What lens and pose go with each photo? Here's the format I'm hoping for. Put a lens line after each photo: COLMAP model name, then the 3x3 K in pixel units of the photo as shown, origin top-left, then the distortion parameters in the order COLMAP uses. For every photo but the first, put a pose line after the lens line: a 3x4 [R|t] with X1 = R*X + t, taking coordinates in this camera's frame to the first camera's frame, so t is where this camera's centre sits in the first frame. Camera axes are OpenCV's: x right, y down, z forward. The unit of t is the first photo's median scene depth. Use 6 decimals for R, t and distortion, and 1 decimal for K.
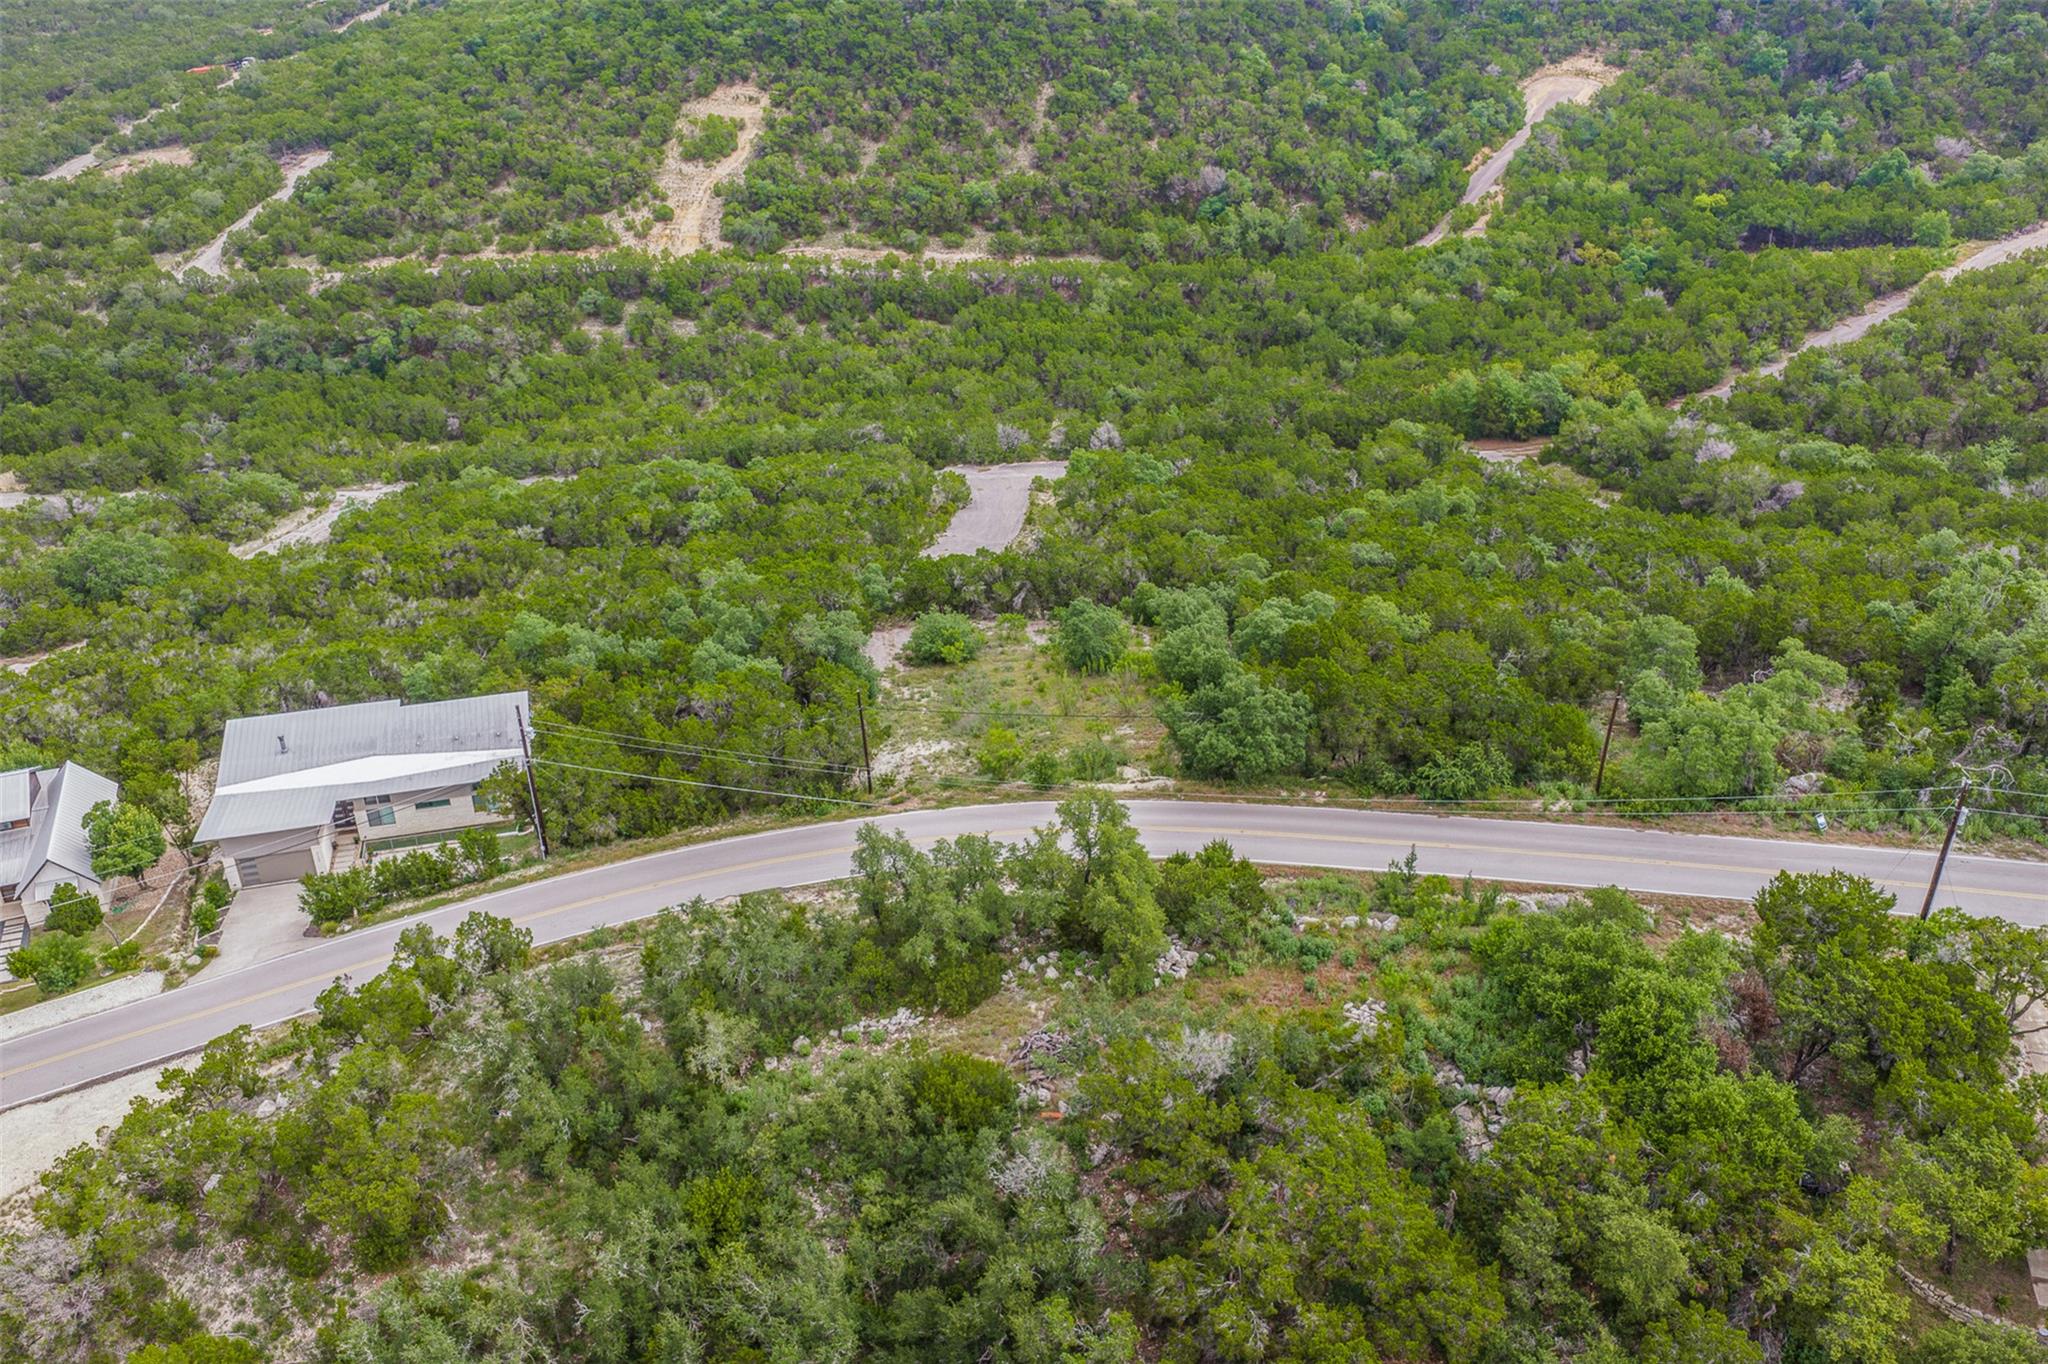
lens RADIAL K [[1696.4, 0, 1027.1], [0, 1696.4, 688.3], [0, 0, 1]] dist [-0.005253, -0.006276]
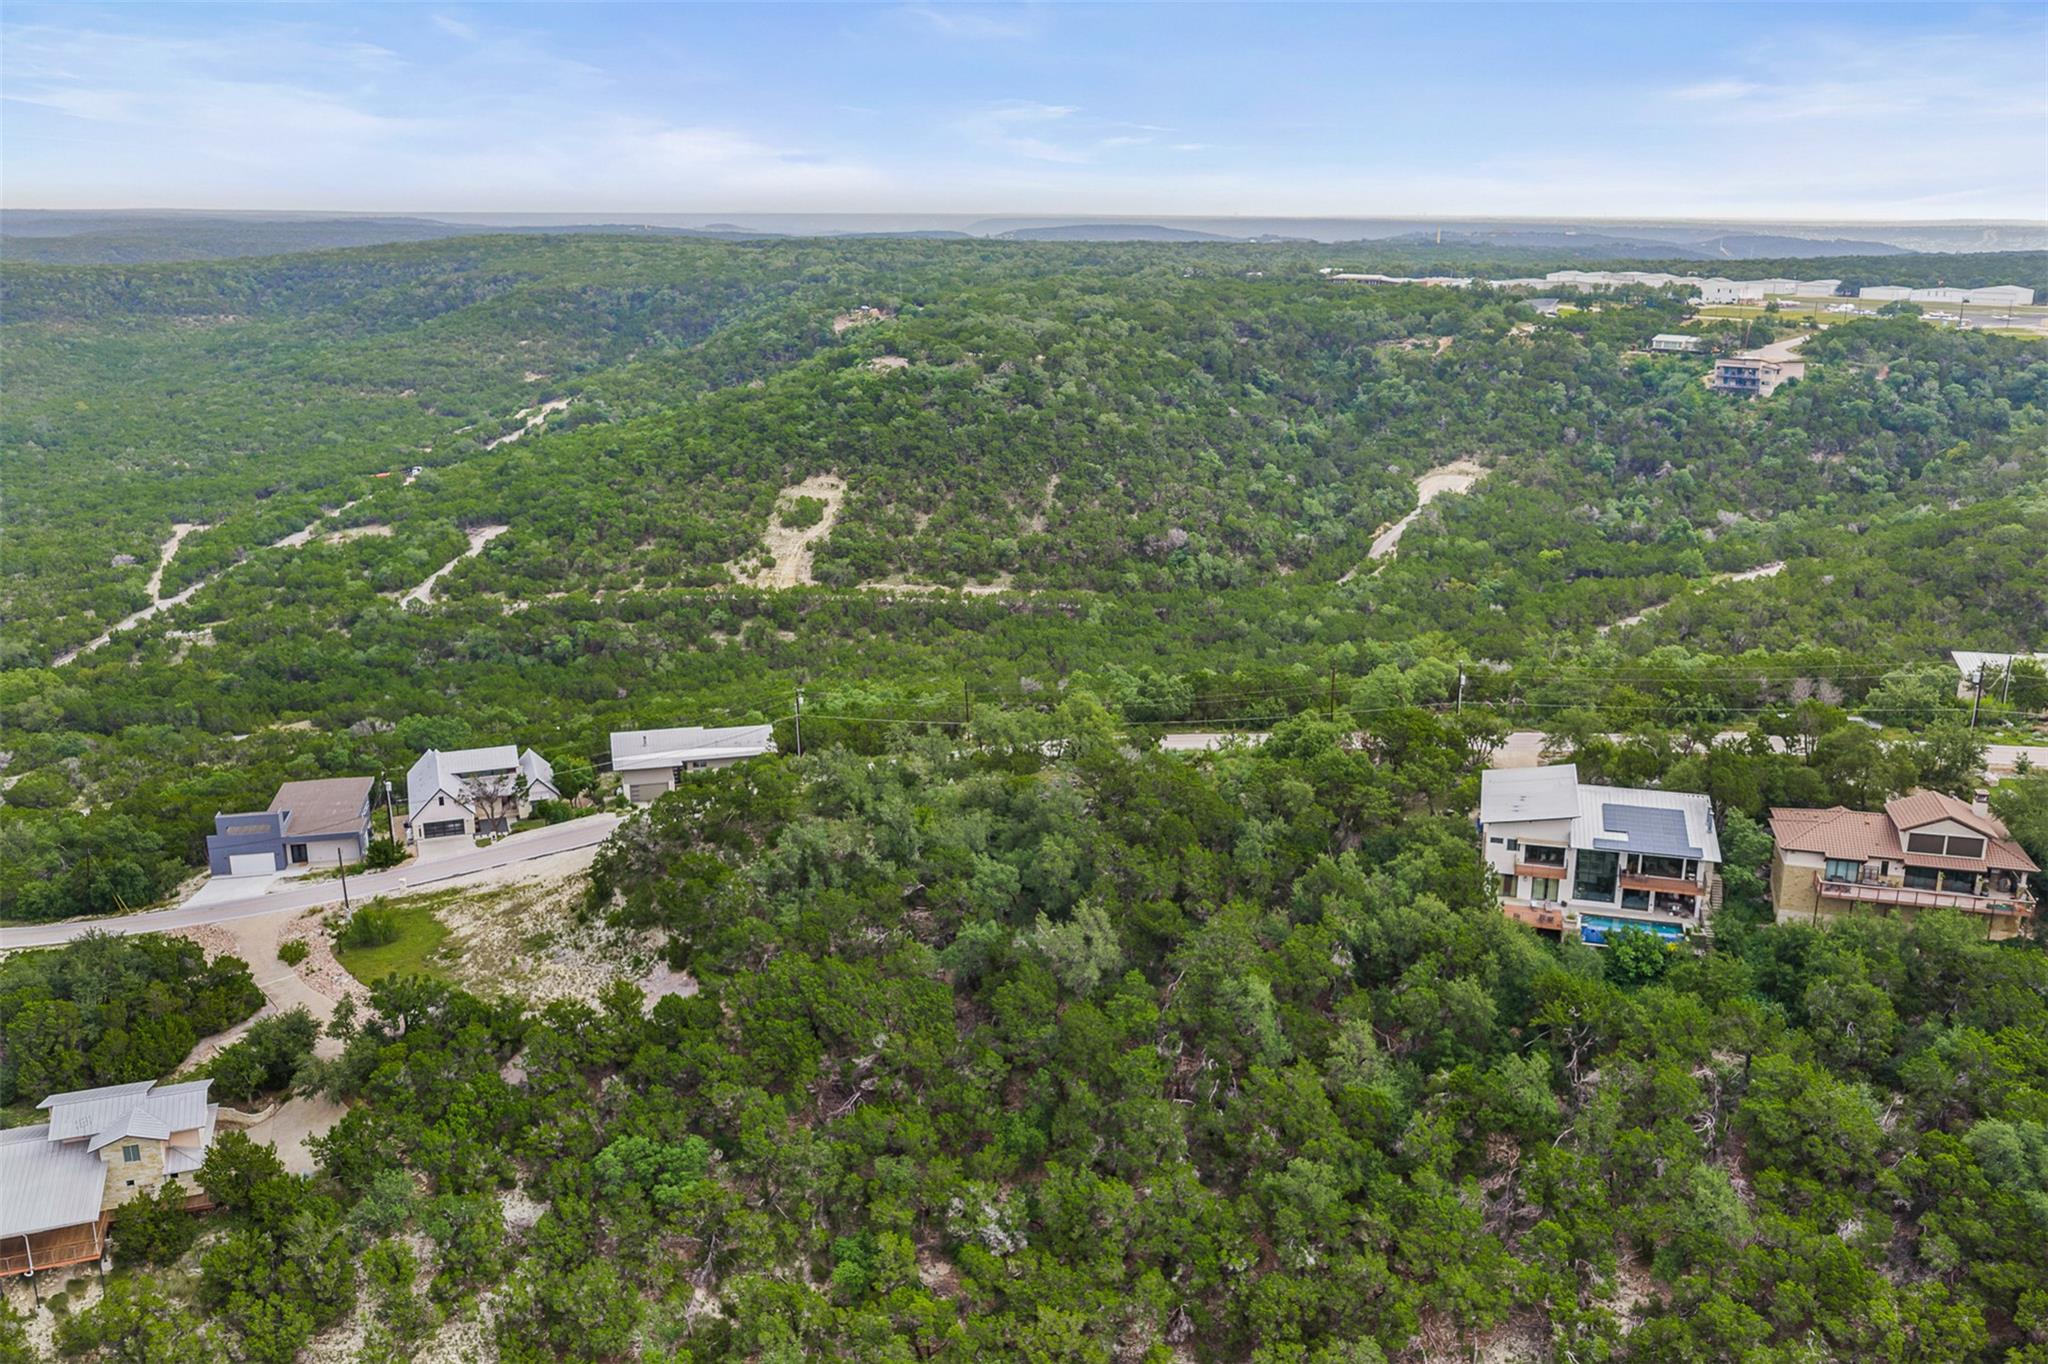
lens RADIAL K [[1696.4, 0, 1023.1], [0, 1696.4, 678.9], [0, 0, 1]] dist [-0.005253, -0.006276]
pose [[0.999981, 0.003834, -0.004907, -0.006254], [-0.004948, 0.967626, -0.252338, 0.142052], [0.003781, 0.252358, 0.967627, -0.264005]]
